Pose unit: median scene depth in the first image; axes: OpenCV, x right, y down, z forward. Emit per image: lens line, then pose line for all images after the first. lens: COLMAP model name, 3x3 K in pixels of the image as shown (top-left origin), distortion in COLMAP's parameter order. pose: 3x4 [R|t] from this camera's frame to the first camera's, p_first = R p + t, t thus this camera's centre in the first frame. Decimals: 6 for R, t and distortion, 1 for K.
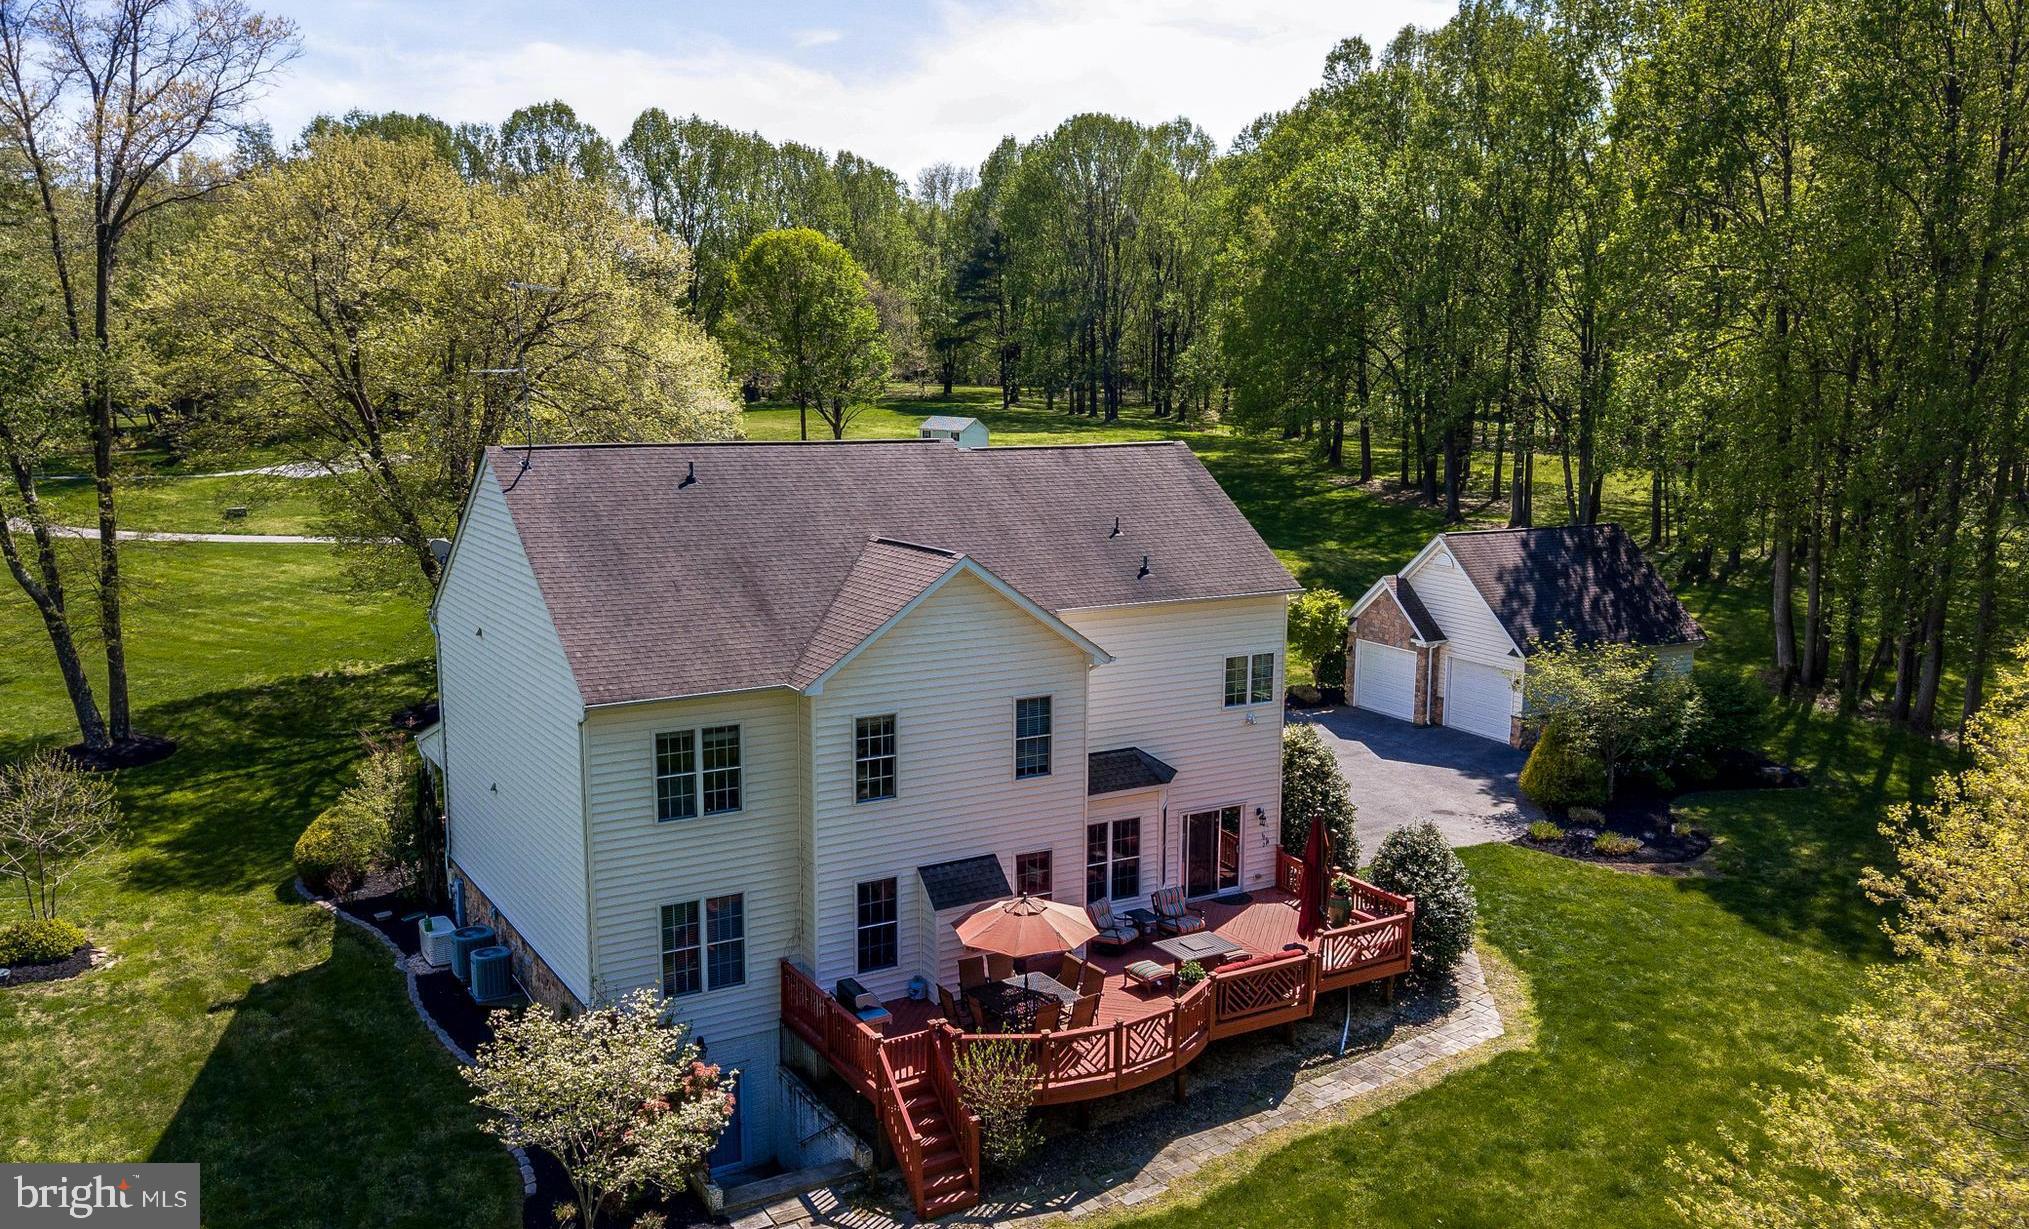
lens RADIAL K [[1692.6, 0, 1028.8], [0, 1692.6, 652.1], [0, 0, 1]] dist [0.039242, -0.040483]
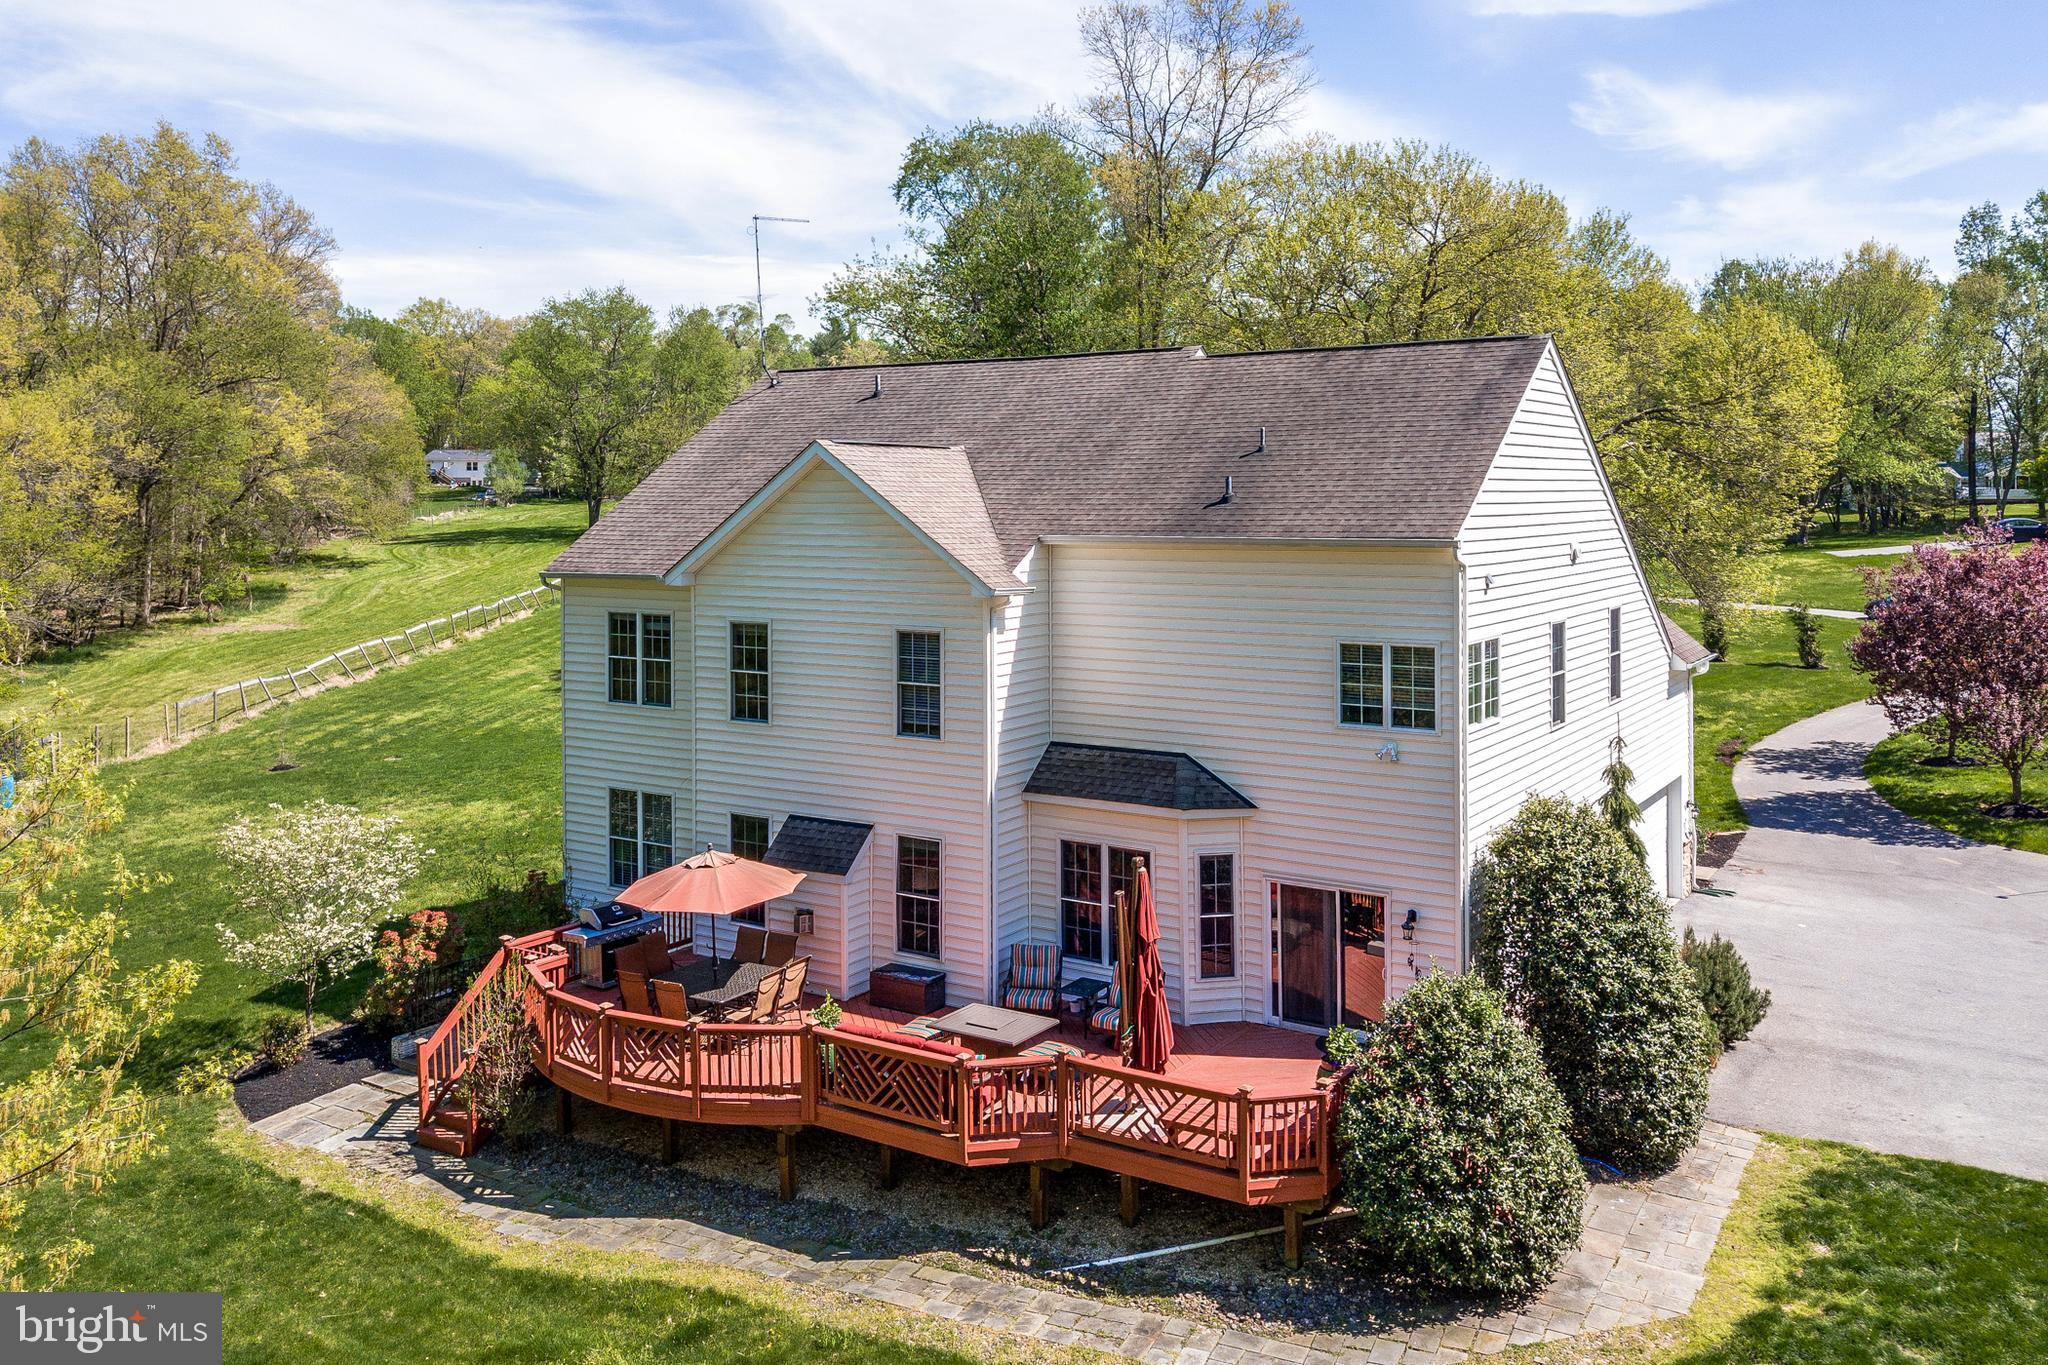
lens RADIAL K [[1596.2, 0, 1042.5], [0, 1596.2, 575.1], [0, 0, 1]] dist [0.034435, -0.033544]
pose [[0.433869, 0.033950, -0.900336, 0.726982], [-0.154930, 0.987216, -0.037434, 0.020576], [0.887555, 0.155731, 0.433582, 0.773348]]
